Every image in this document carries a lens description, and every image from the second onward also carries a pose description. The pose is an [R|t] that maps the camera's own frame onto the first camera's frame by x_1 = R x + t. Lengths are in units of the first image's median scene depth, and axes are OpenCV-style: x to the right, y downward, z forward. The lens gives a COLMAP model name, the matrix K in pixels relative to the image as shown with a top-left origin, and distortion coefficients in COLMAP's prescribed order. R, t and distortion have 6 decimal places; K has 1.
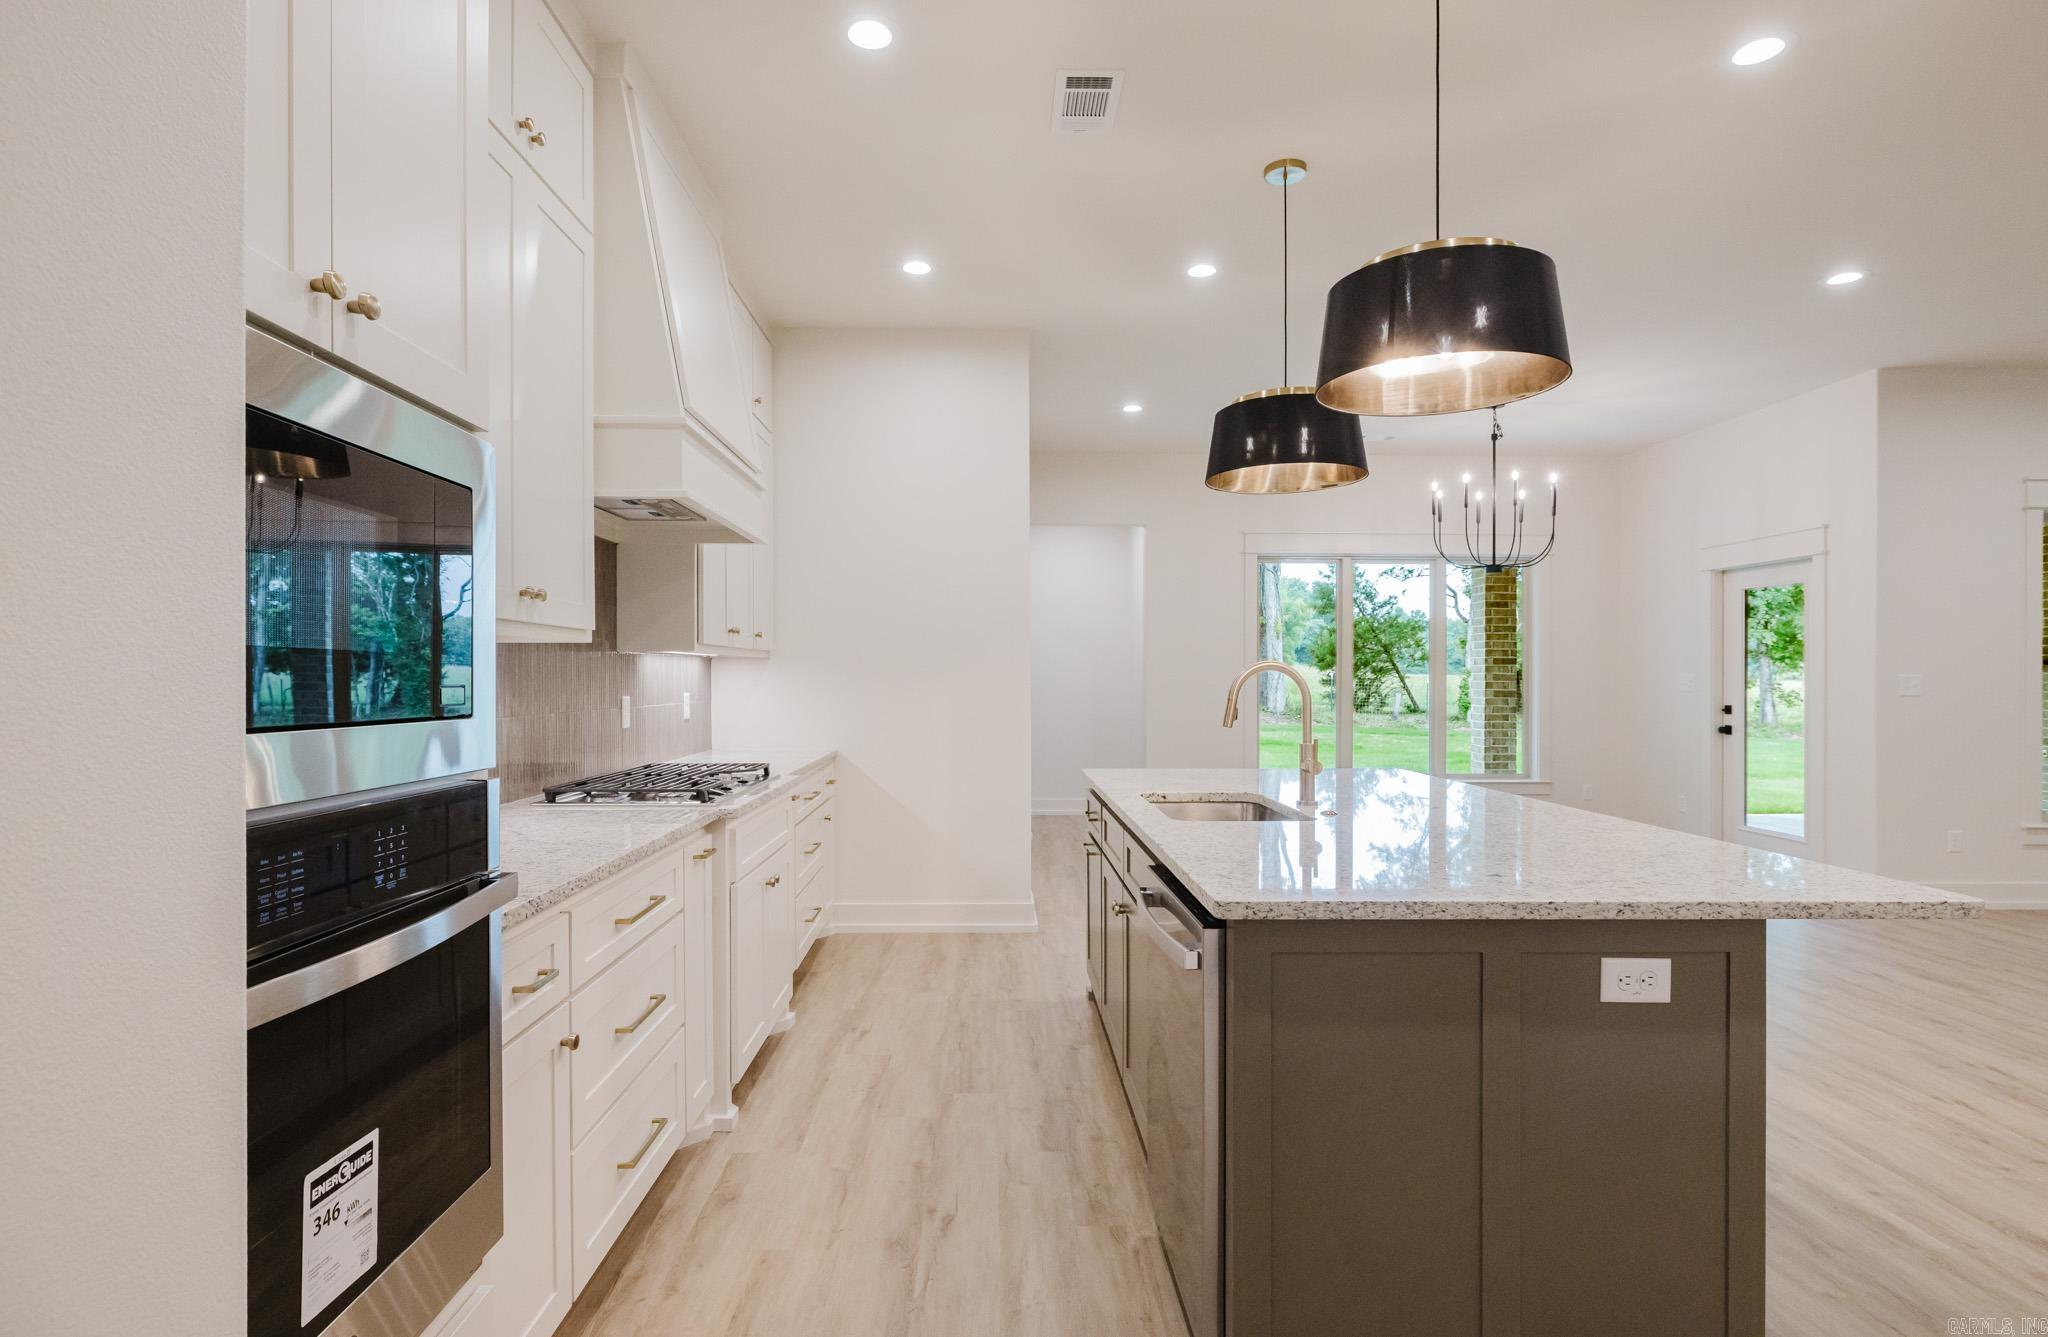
lens RADIAL K [[1047.0, 0, 1015.5], [0, 1047.0, 674.0], [0, 0, 1]] dist [-0.006300, 0.003486]
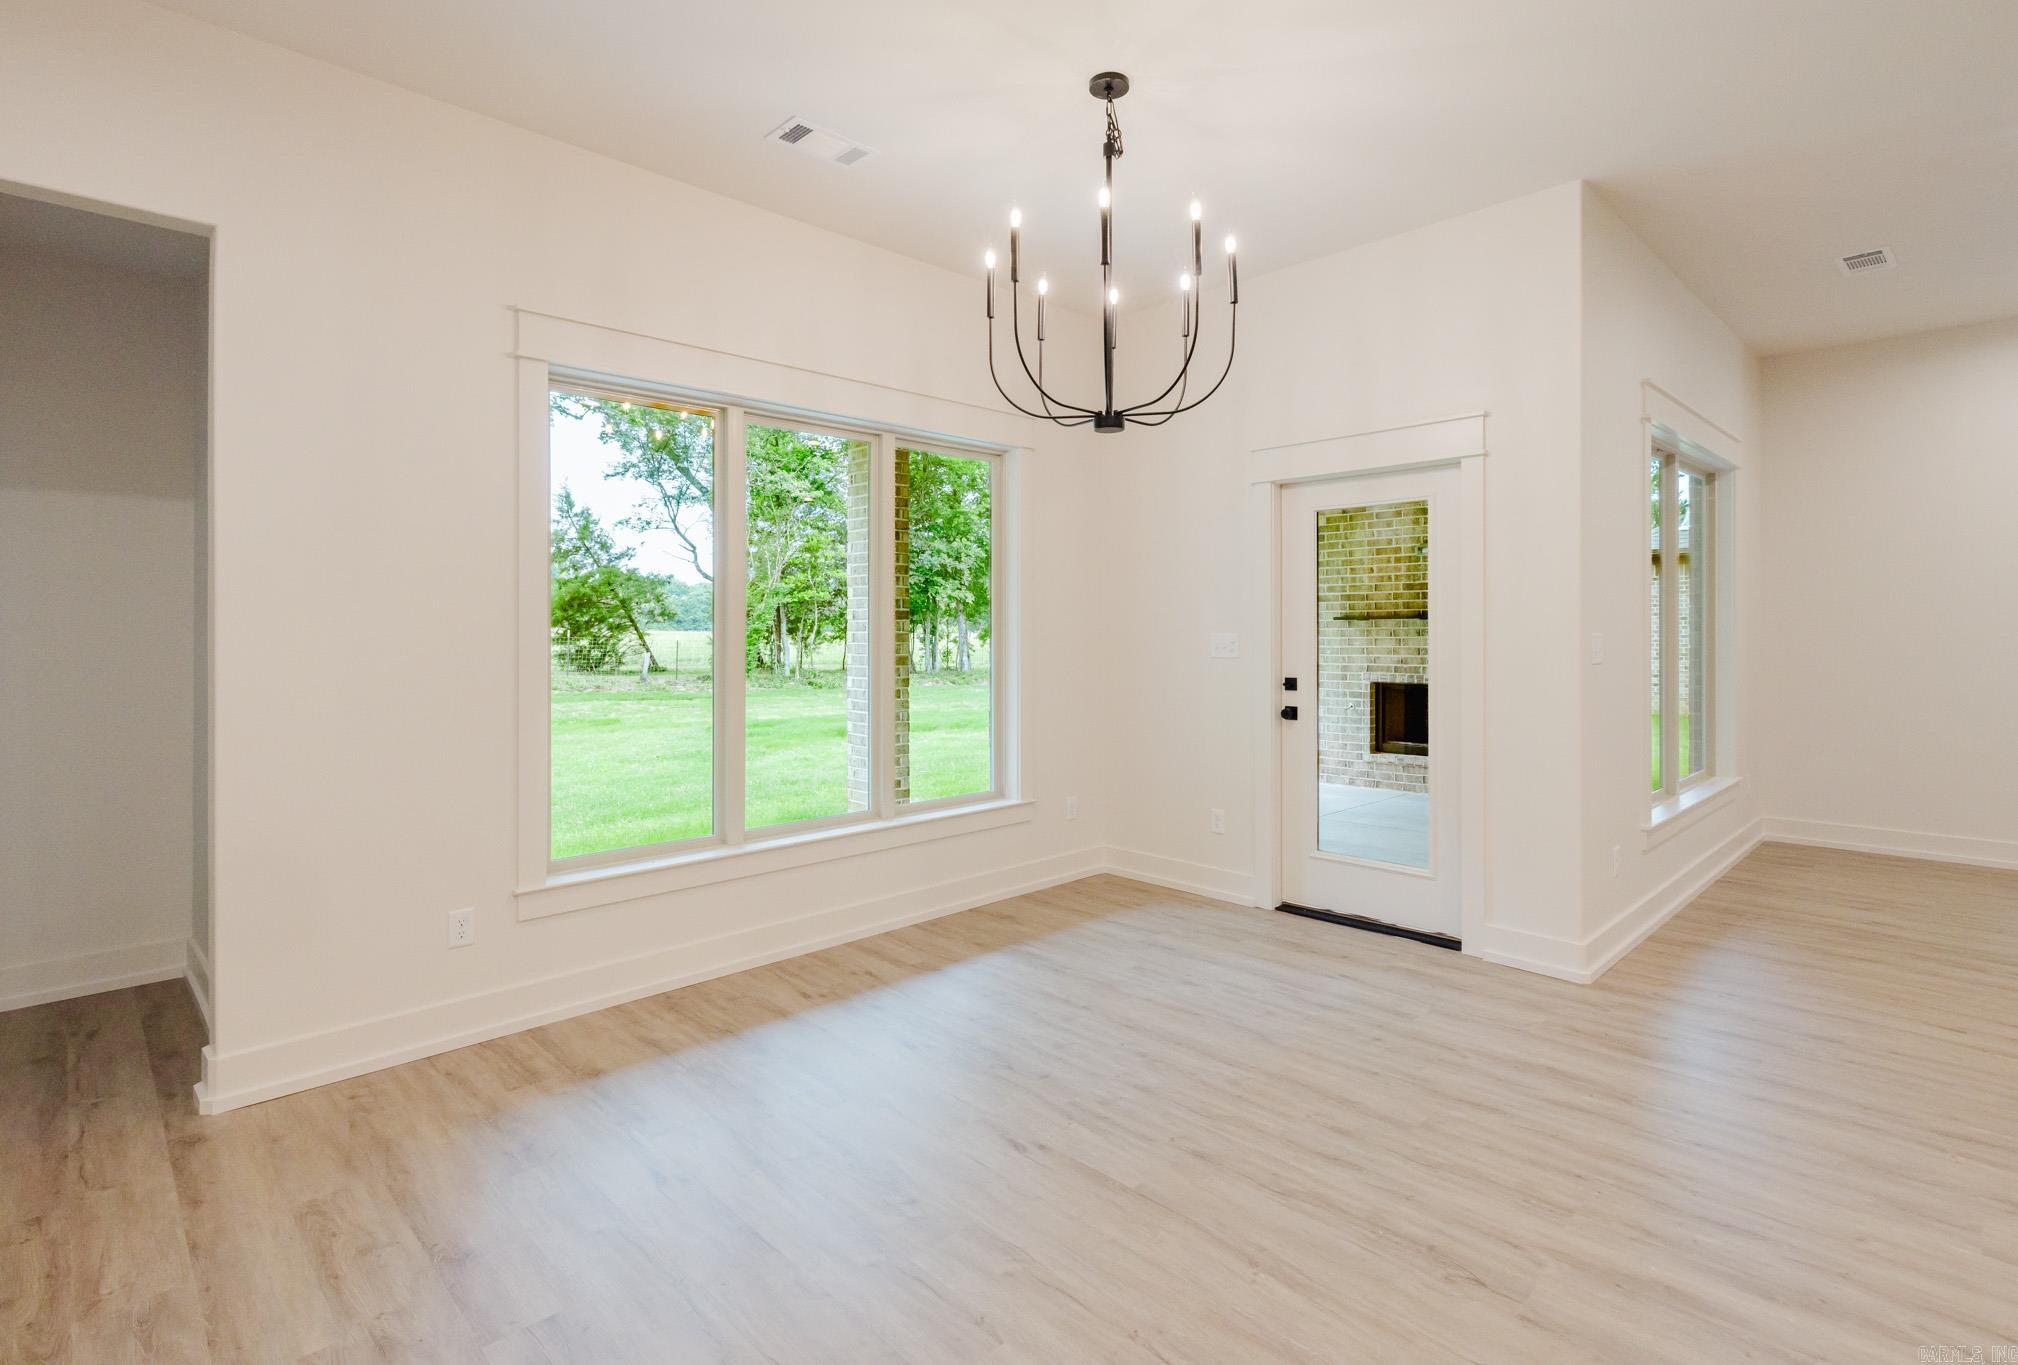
lens RADIAL K [[985.5, 0, 1030.7], [0, 985.5, 638.5], [0, 0, 1]] dist [0.006670, 0.000427]
pose [[0.730397, -0.011782, 0.682921, 0.074974], [0.005744, 0.999922, 0.011107, -0.003360], [-0.682999, -0.004189, 0.730408, 0.444489]]
